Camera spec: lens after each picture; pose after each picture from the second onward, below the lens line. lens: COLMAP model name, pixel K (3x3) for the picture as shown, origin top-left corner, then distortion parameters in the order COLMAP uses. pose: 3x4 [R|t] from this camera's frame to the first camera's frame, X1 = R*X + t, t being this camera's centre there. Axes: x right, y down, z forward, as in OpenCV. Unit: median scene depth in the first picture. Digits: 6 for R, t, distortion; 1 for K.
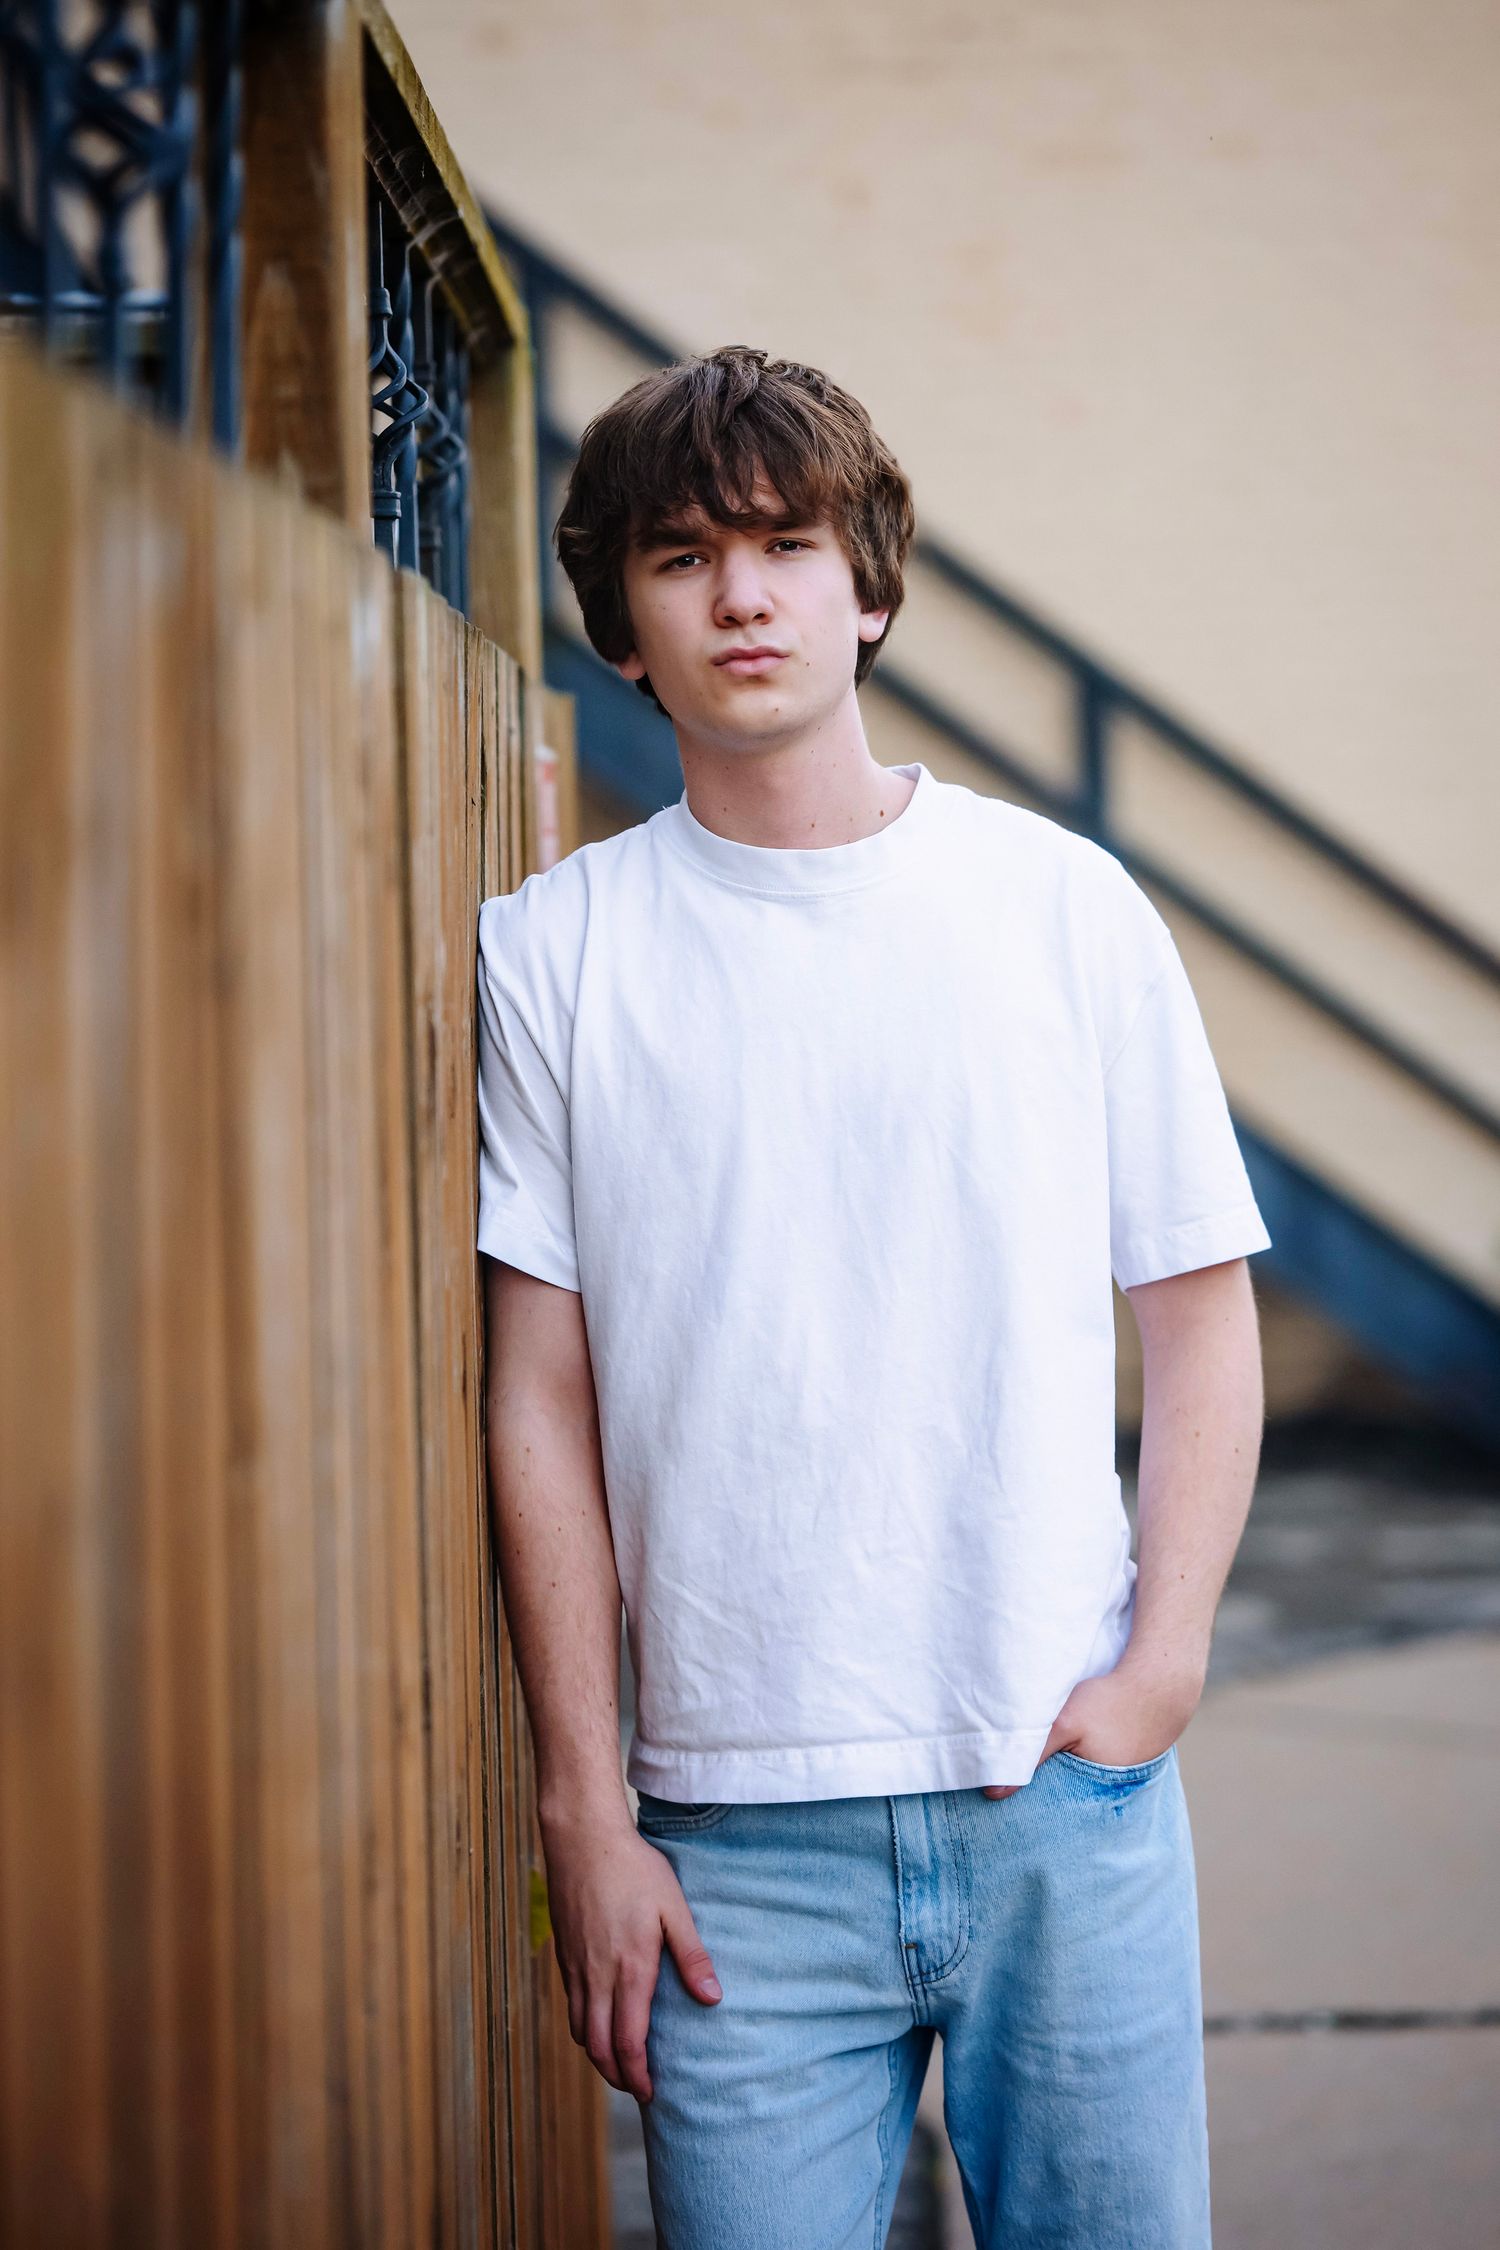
lens RADIAL K [[5455.9, 0, 750.2], [0, 5455.9, 1124.1], [0, 0, 1]] dist [0.026663, 0.222407]
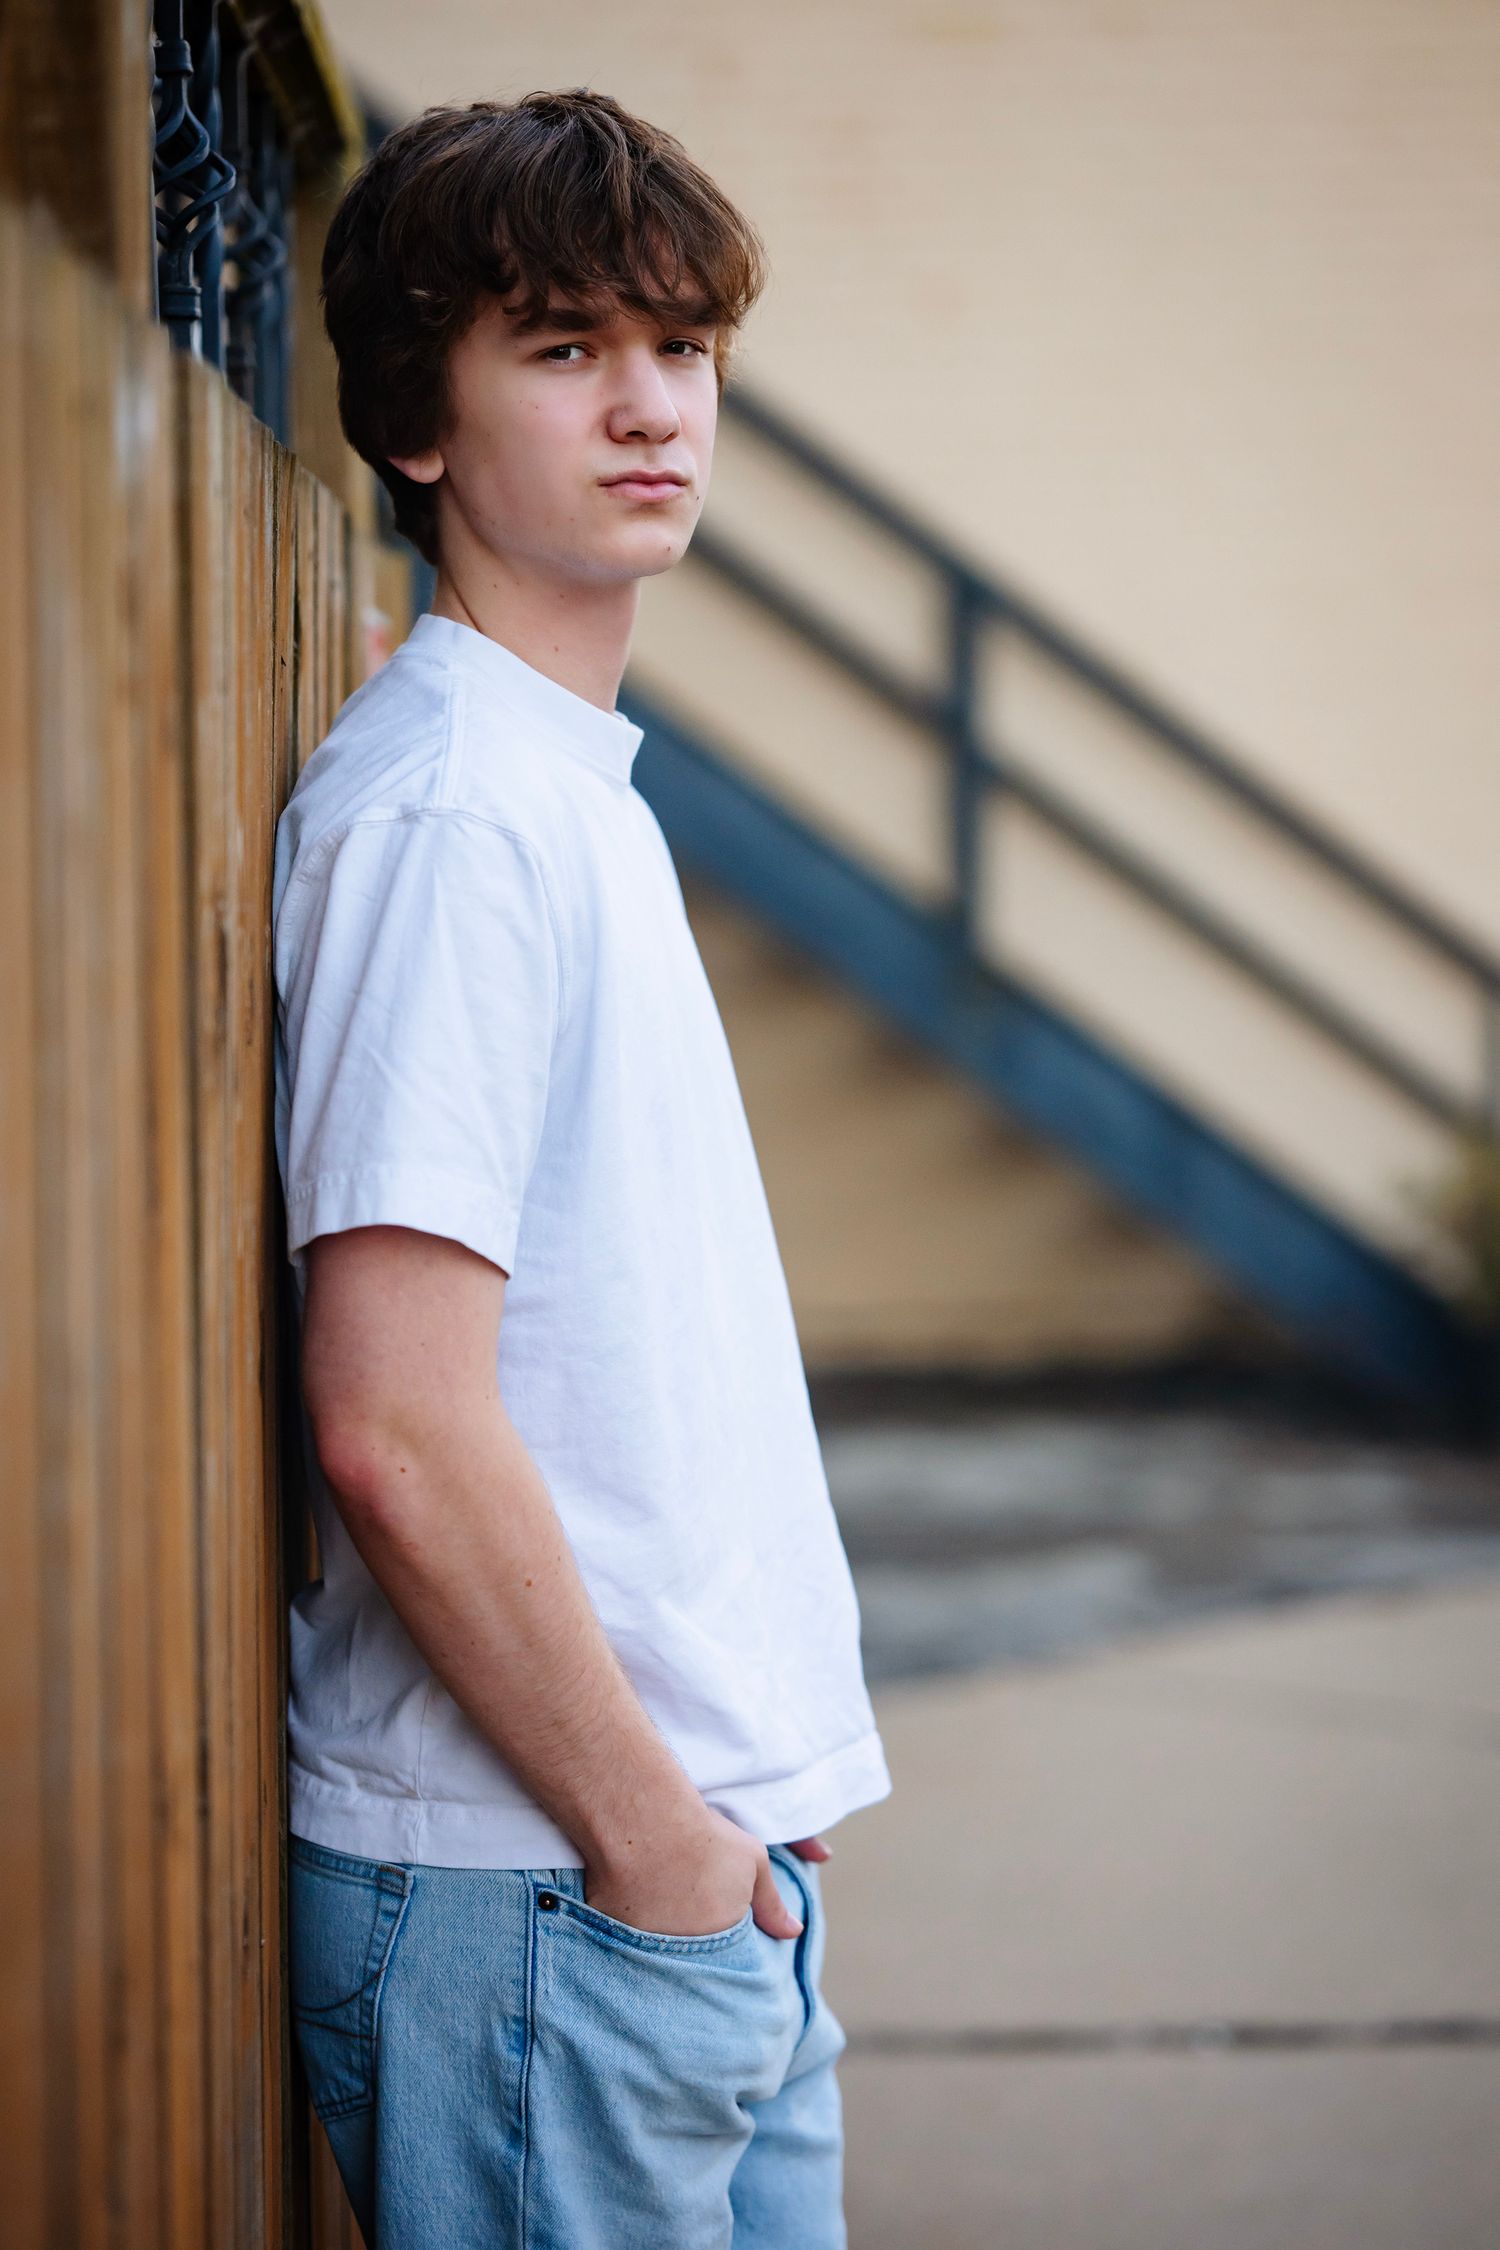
lens RADIAL K [[5455.9, 0, 750.2], [0, 5455.9, 1124.1], [0, 0, 1]] dist [0.026663, 0.222407]
pose [[0.999498, 0.012654, 0.029055, -0.003569], [-0.013080, 0.999809, 0.014528, -0.002252], [-0.028866, -0.014901, 0.999472, 0.185920]]
